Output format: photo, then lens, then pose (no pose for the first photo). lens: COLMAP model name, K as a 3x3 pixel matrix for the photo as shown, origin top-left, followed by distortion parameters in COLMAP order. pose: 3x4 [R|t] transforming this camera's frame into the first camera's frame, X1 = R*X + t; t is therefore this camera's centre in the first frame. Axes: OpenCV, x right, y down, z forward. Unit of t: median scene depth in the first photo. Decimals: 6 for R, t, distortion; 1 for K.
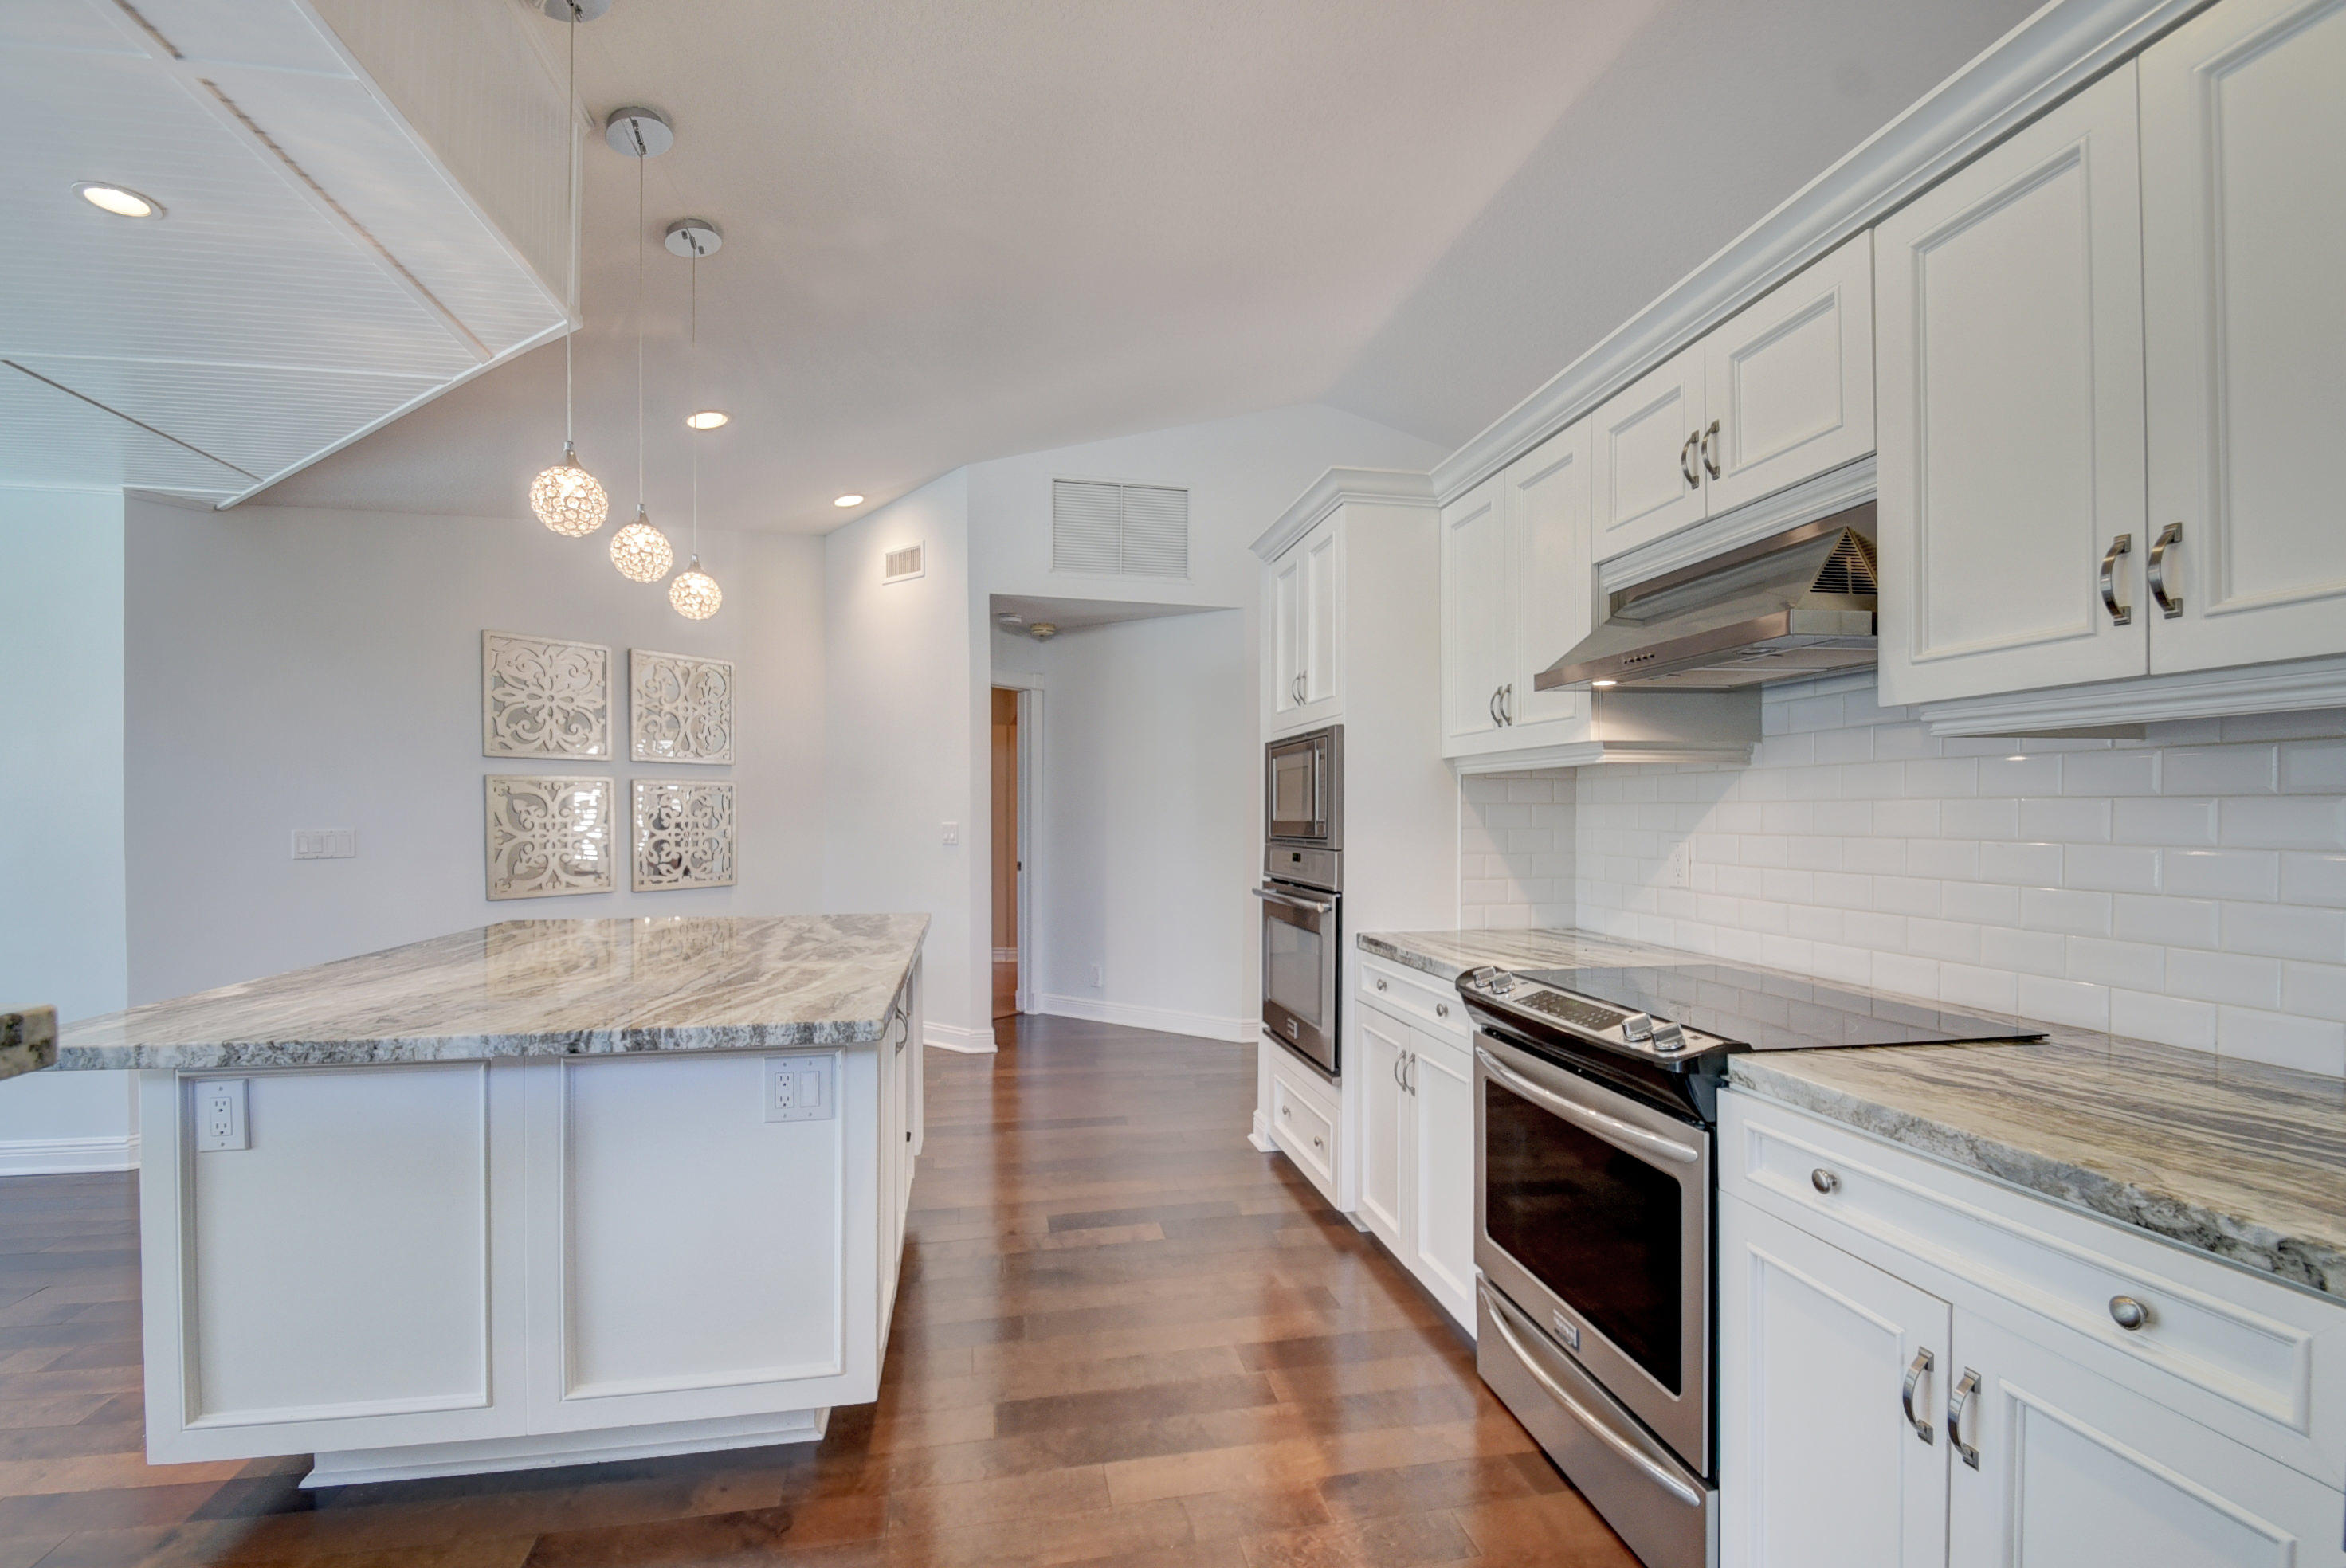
lens RADIAL K [[1028.3, 0, 1174.2], [0, 1028.3, 807.9], [0, 0, 1]] dist [-0.002523, -0.001848]
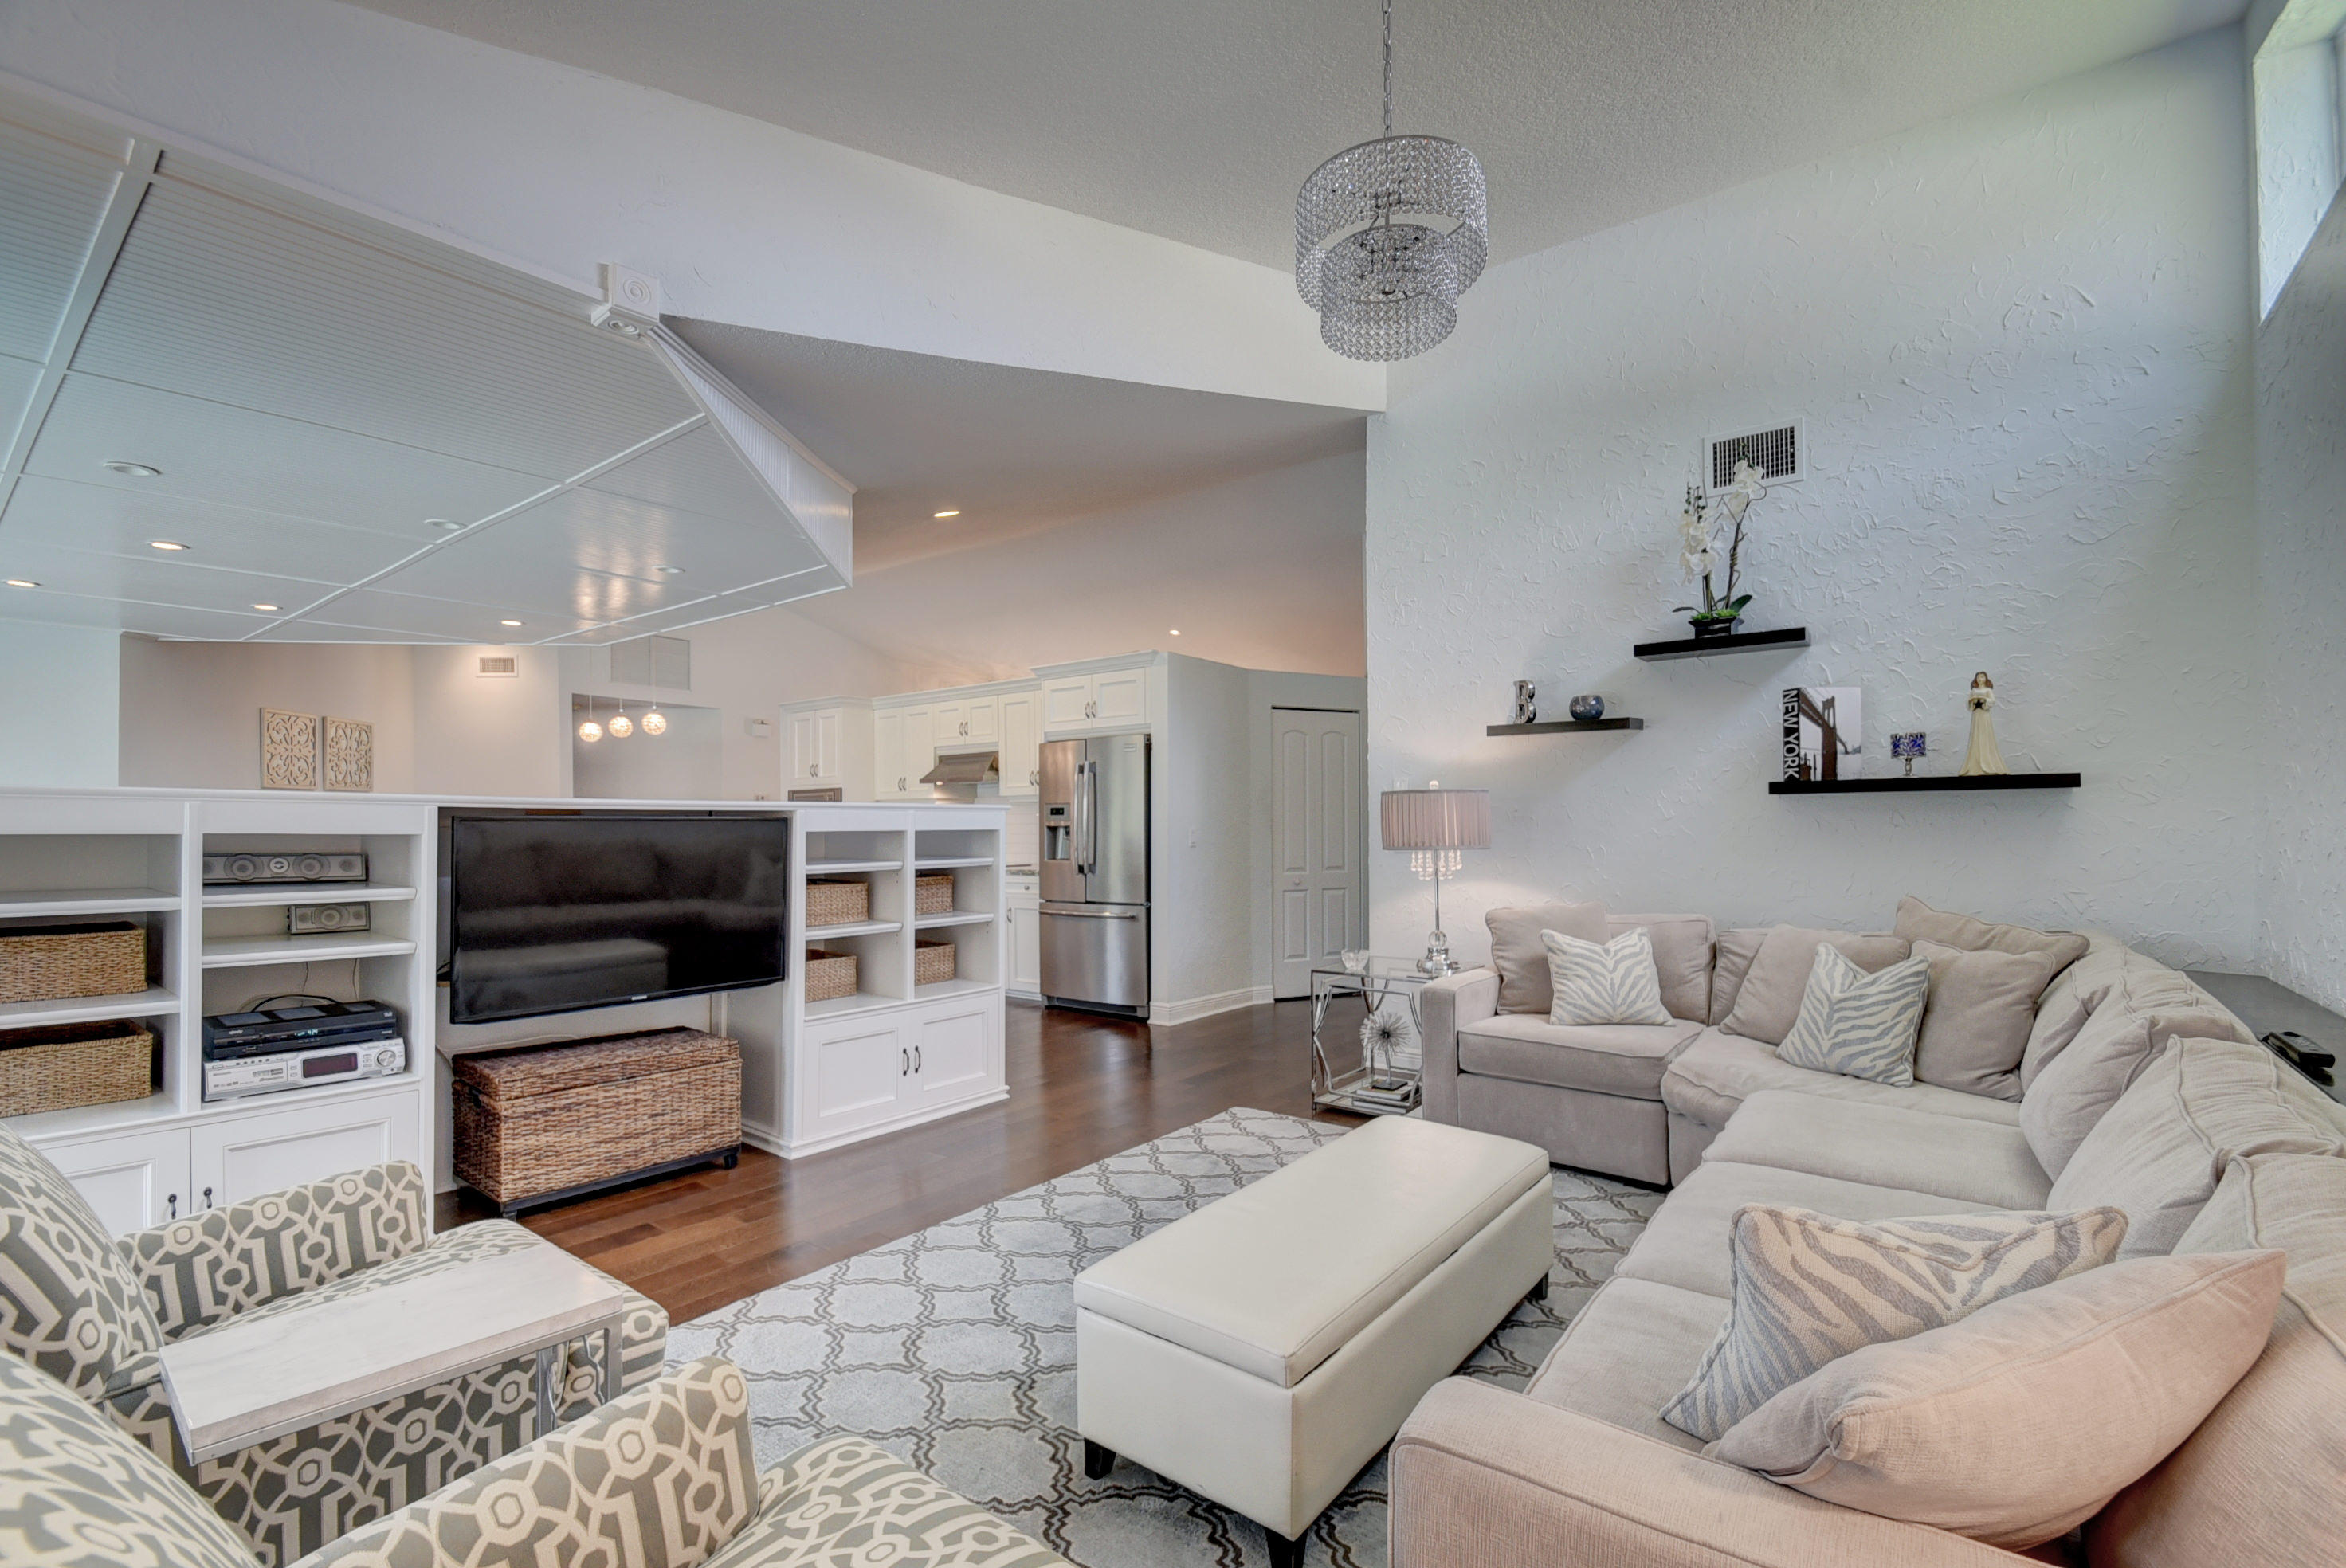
lens RADIAL K [[1028.3, 0, 1175.6], [0, 1028.3, 800.4], [0, 0, 1]] dist [-0.002523, -0.001848]
pose [[0.754240, 0.008141, 0.656549, -1.305091], [0.005218, 0.999817, -0.018392, 0.011051], [-0.656578, 0.017297, 0.754059, -2.238363]]
